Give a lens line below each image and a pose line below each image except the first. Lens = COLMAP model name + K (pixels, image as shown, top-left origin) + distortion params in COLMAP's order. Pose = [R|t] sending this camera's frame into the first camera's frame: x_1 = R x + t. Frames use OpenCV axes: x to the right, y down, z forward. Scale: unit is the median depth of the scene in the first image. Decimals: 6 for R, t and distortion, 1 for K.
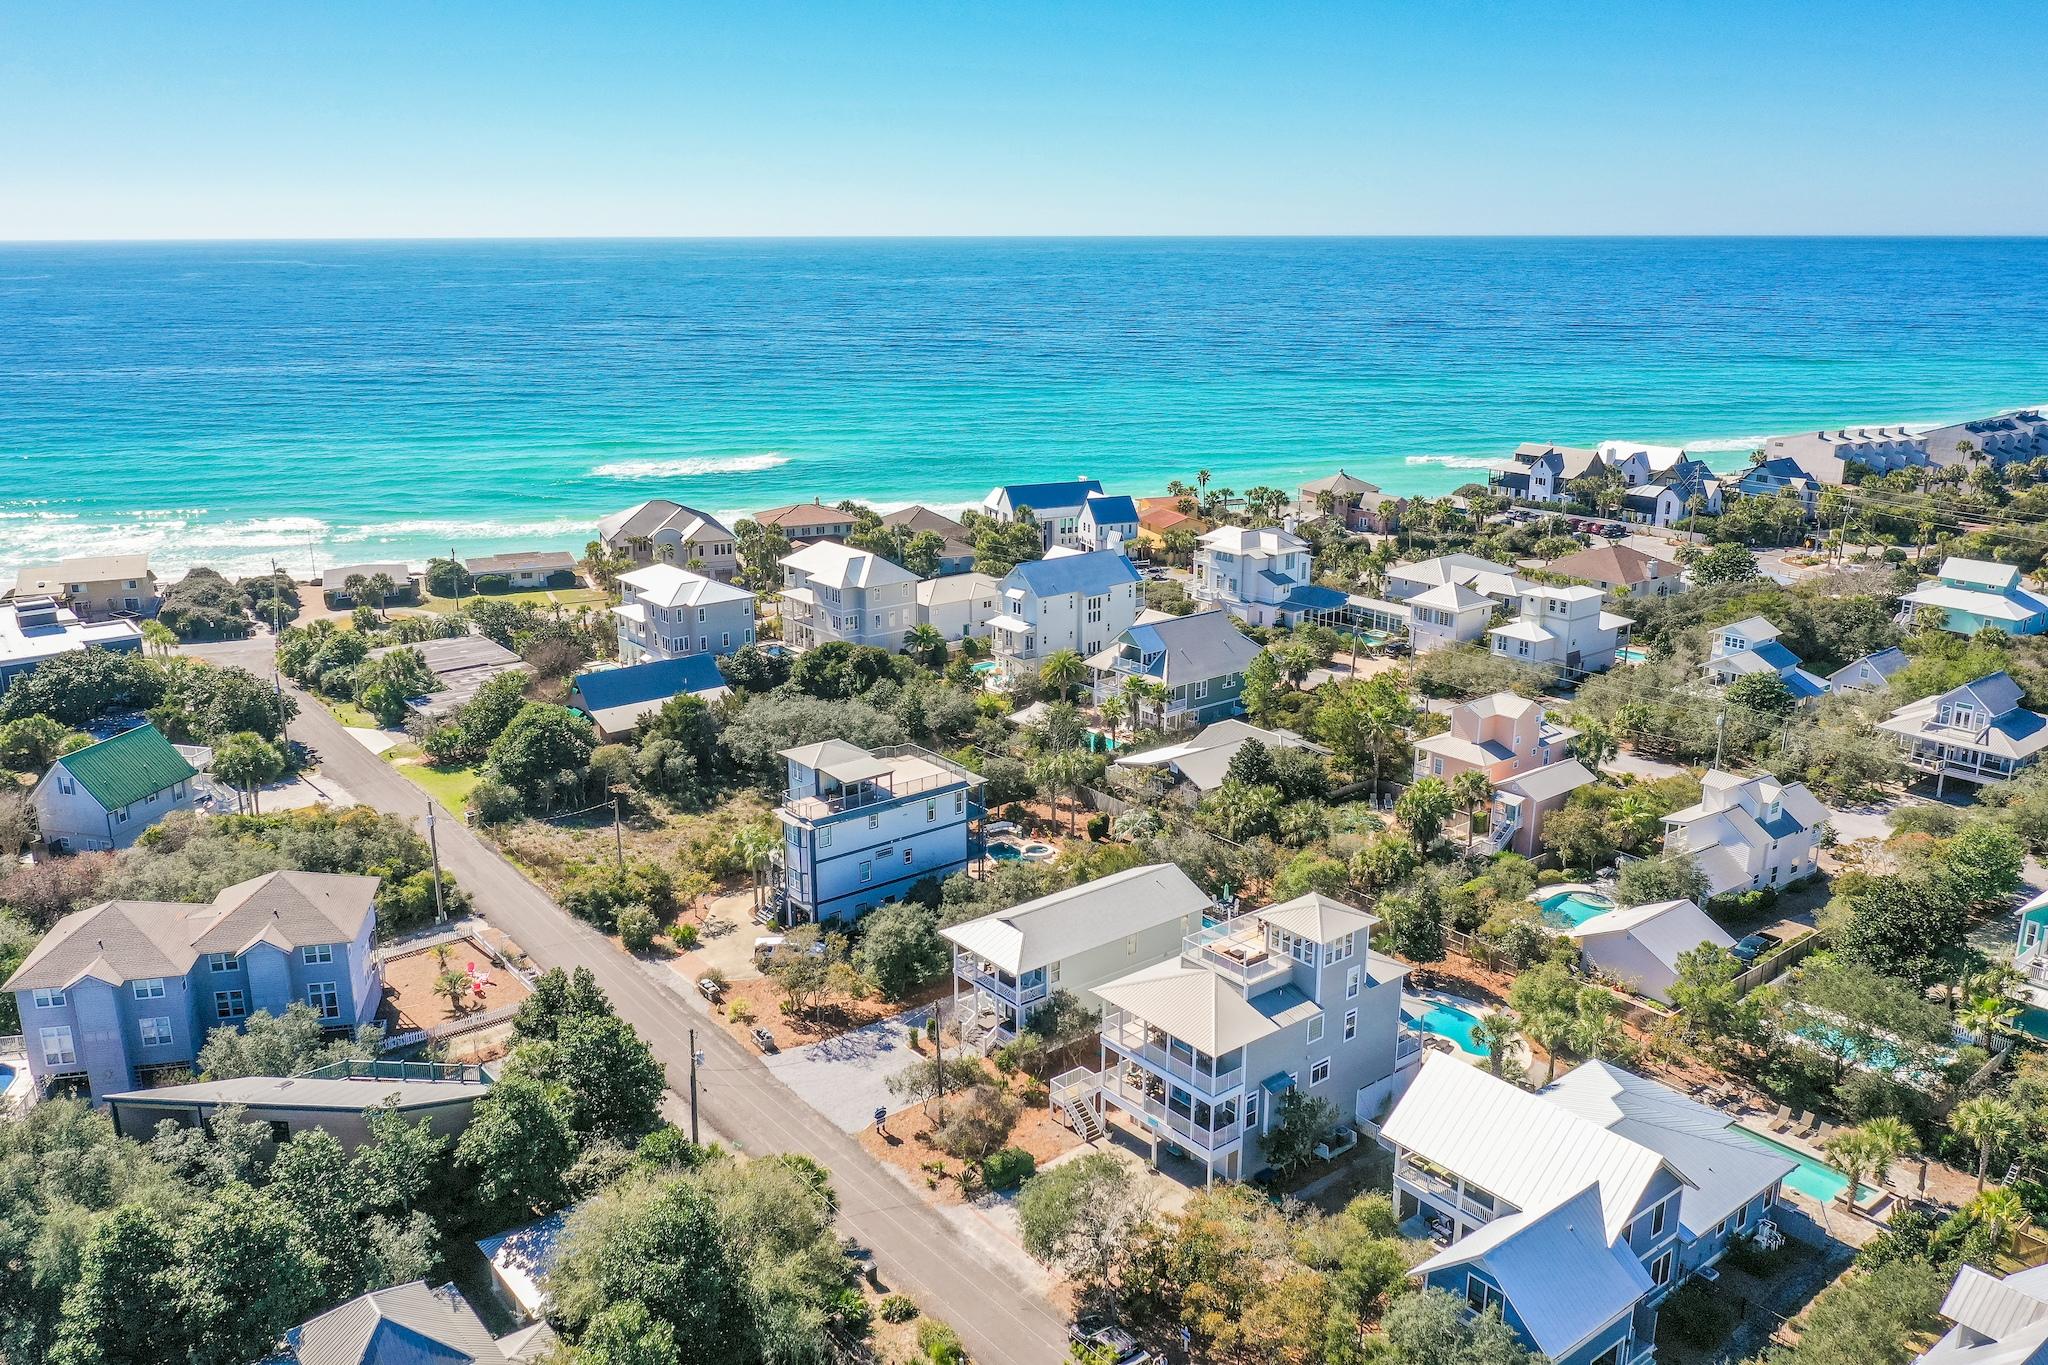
lens RADIAL K [[1600.2, 0, 1013.5], [0, 1600.2, 683.7], [0, 0, 1]] dist [-0.010873, 0.000178]
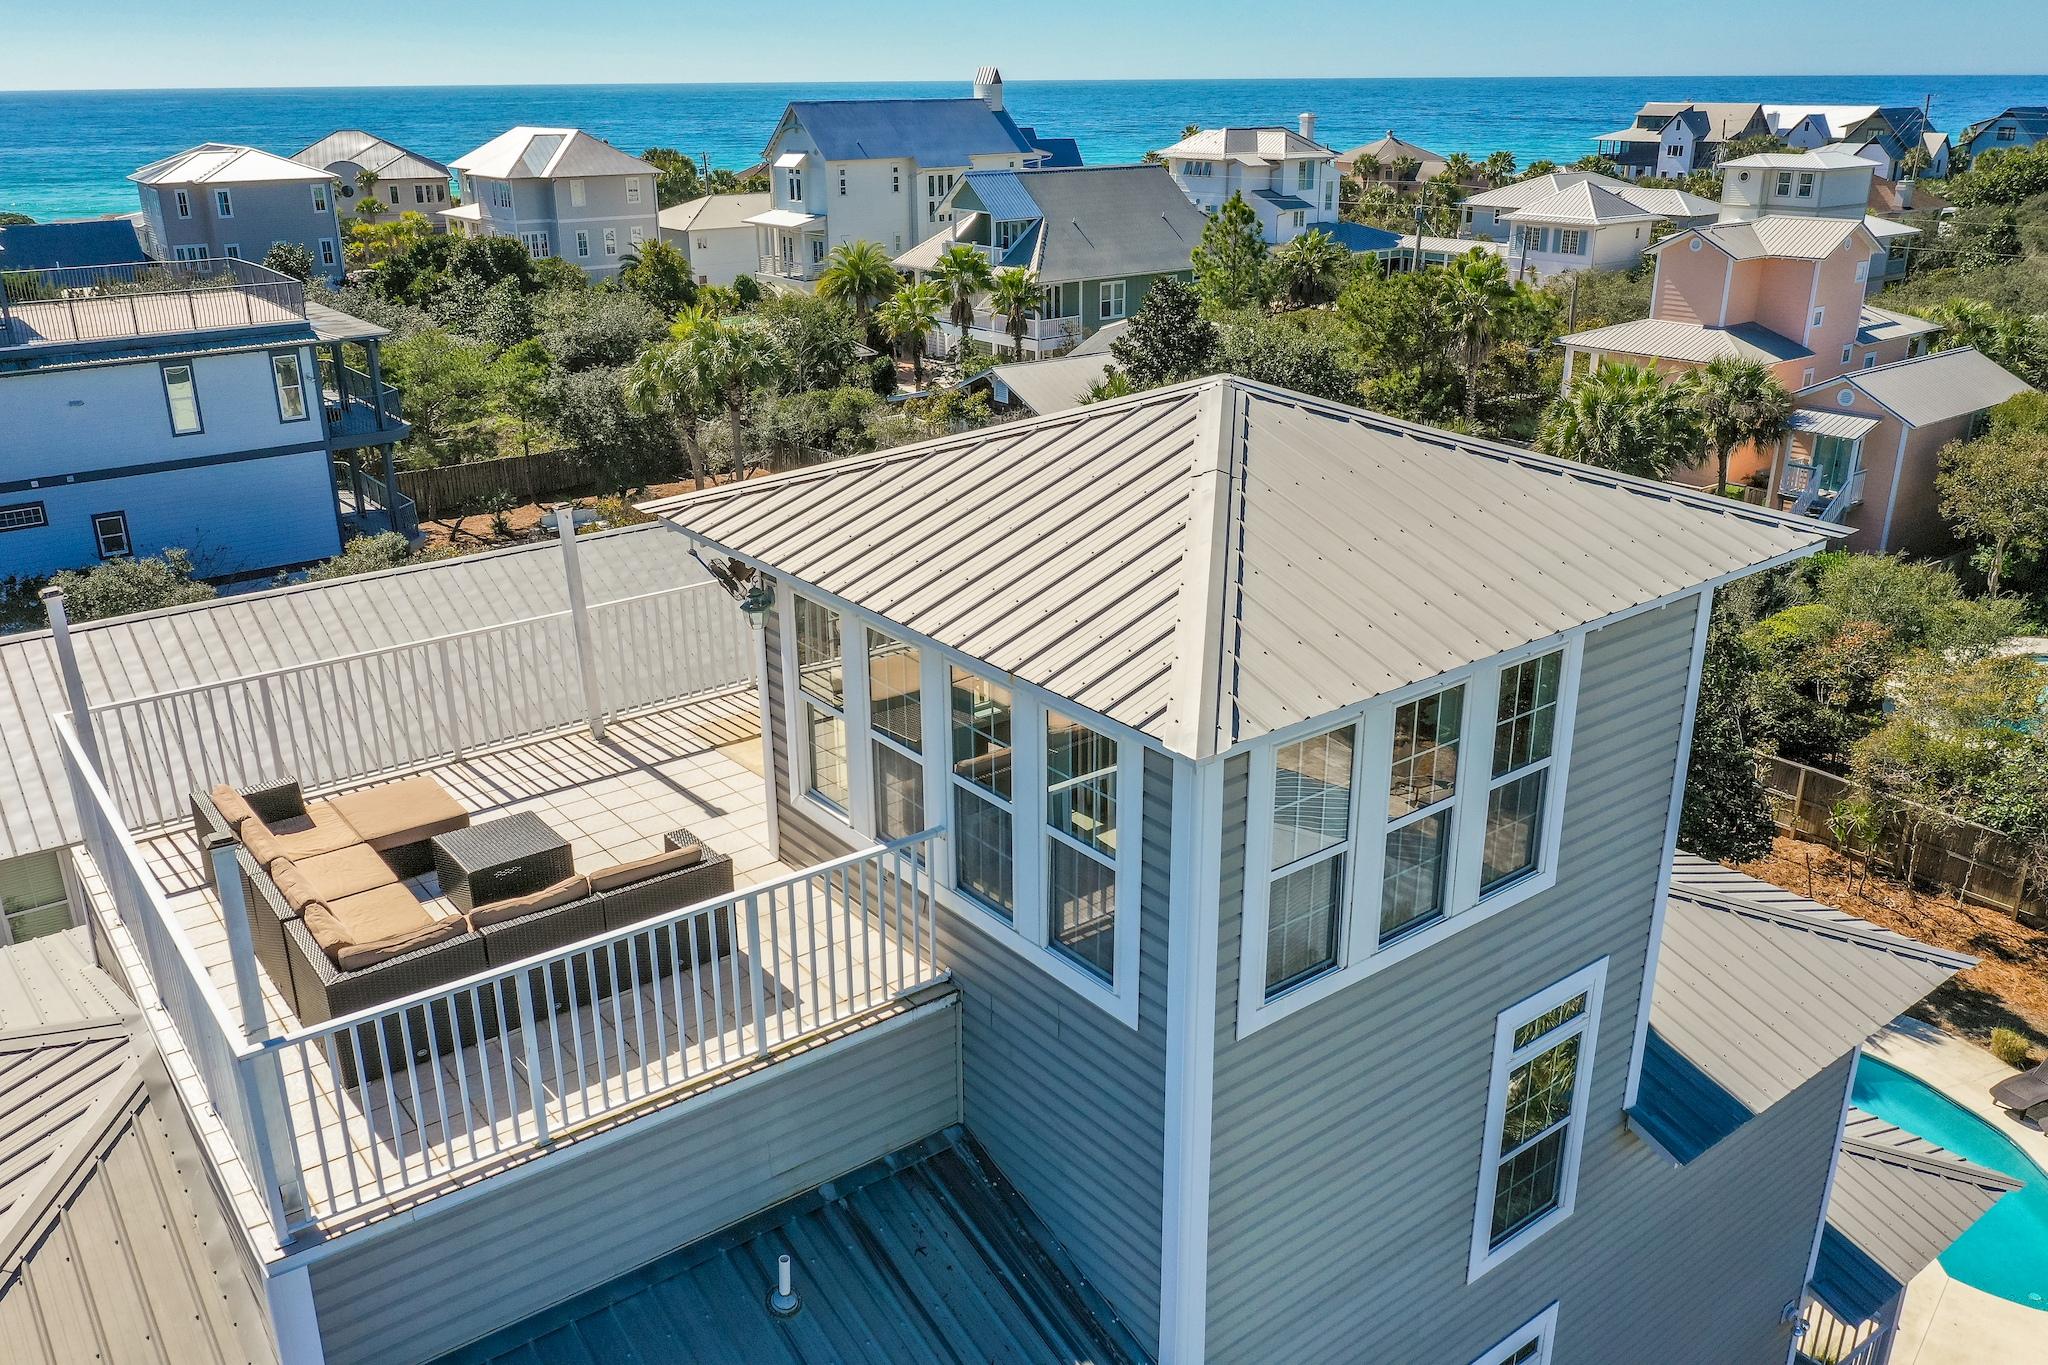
lens RADIAL K [[1600.2, 0, 1016.6], [0, 1600.2, 683.5], [0, 0, 1]] dist [-0.010873, 0.000178]
pose [[0.999802, 0.002992, -0.019660, 0.122317], [-0.001273, 0.996222, 0.086836, 0.100885], [0.019846, -0.086794, 0.996029, 0.610488]]
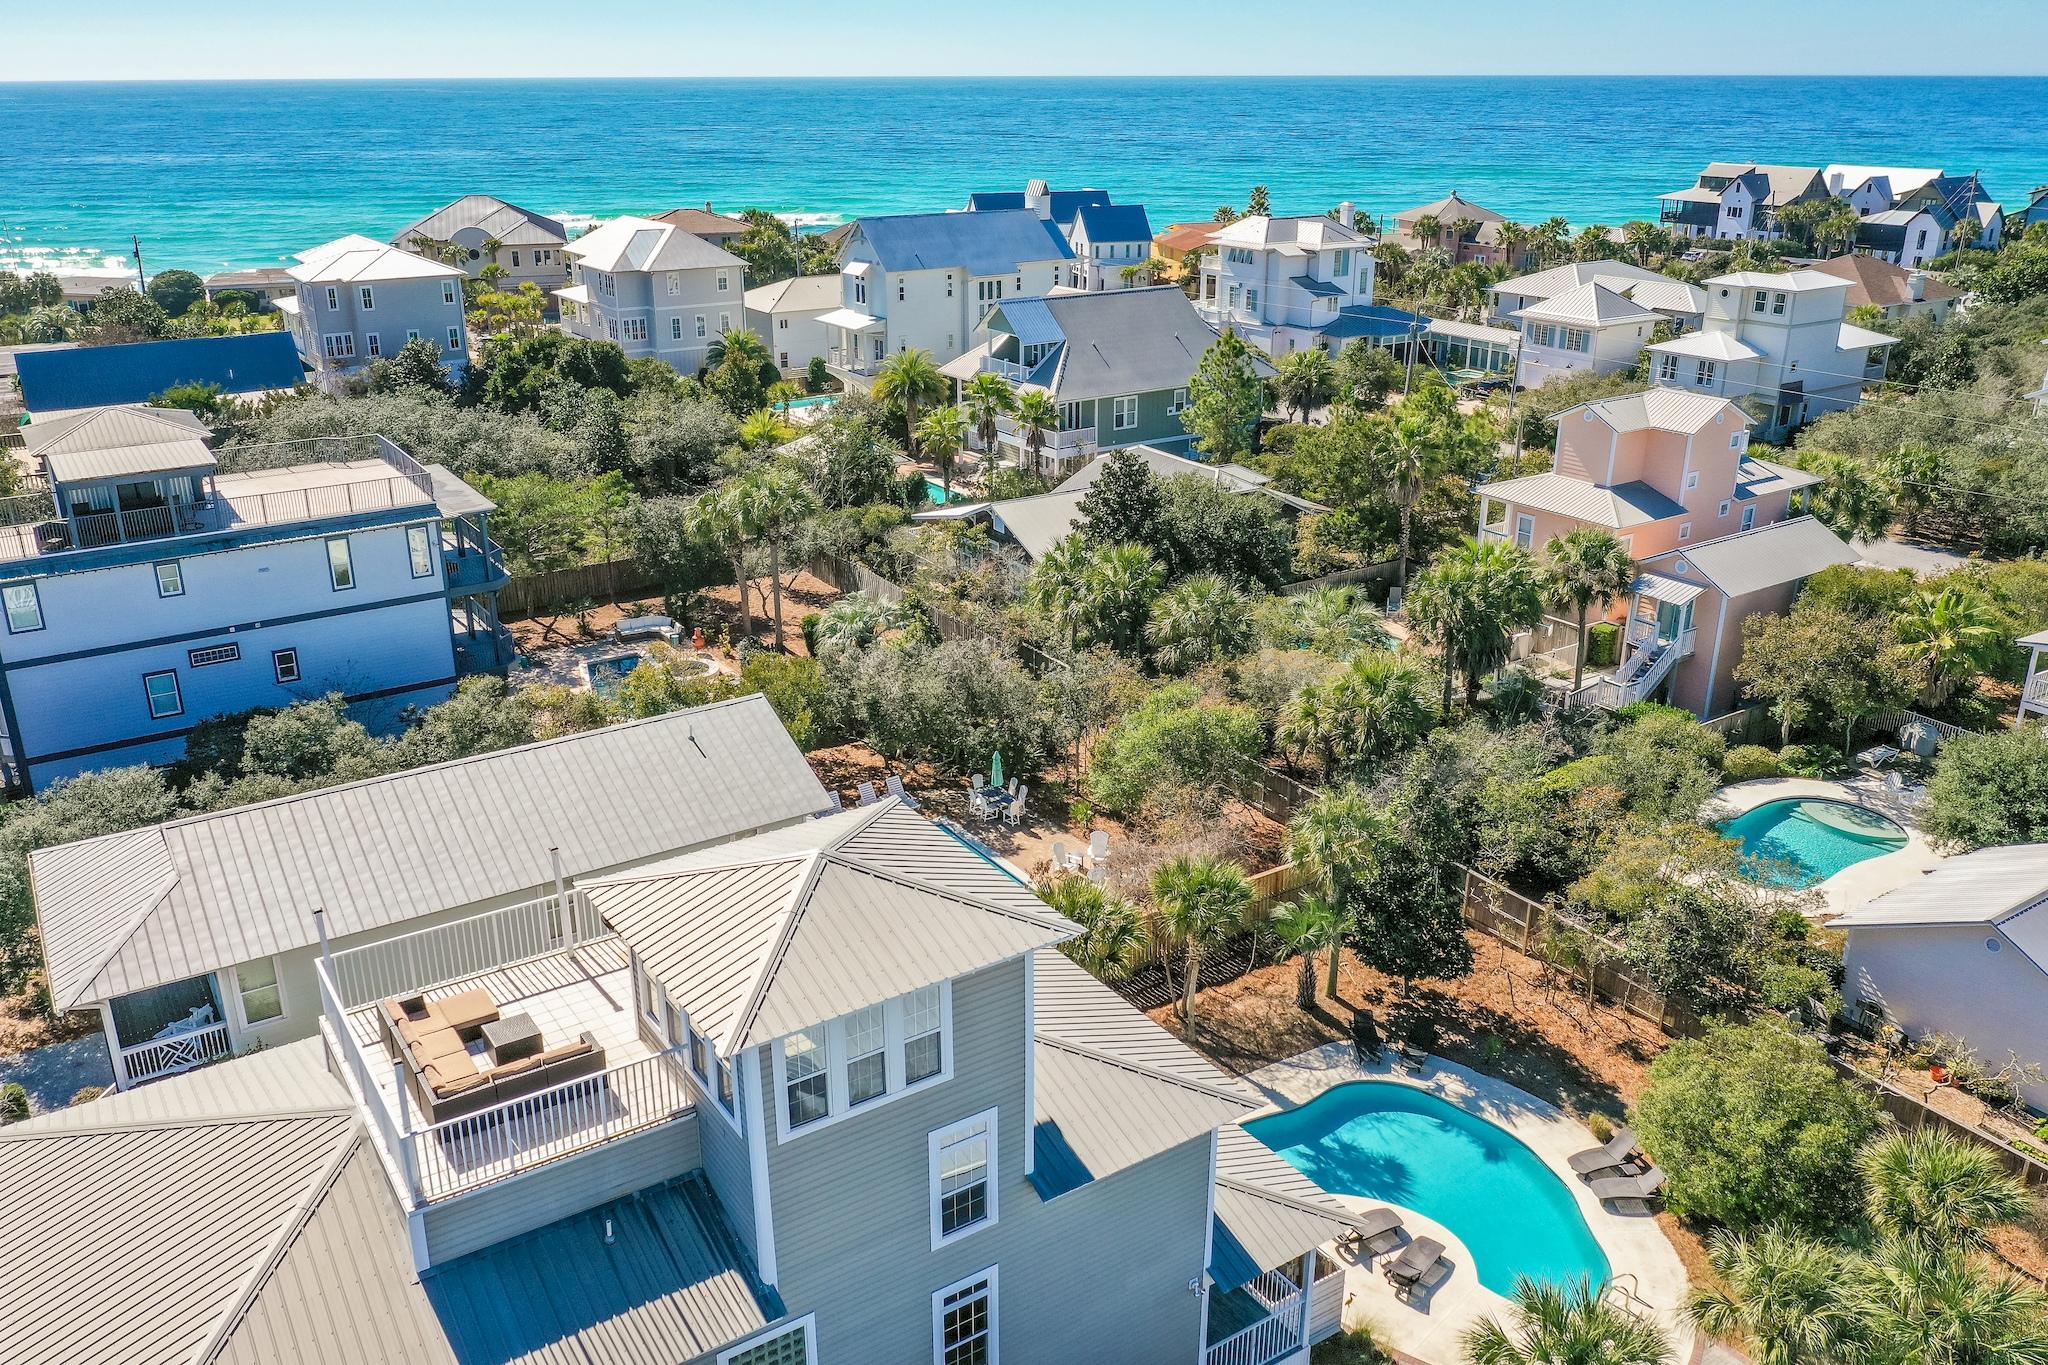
lens RADIAL K [[1600.2, 0, 1016.1], [0, 1600.2, 683.9], [0, 0, 1]] dist [-0.010873, 0.000178]
pose [[0.995956, 0.032597, -0.083717, 0.162625], [-0.024935, 0.995539, 0.090993, 0.061745], [0.086309, -0.088537, 0.992326, 0.524882]]
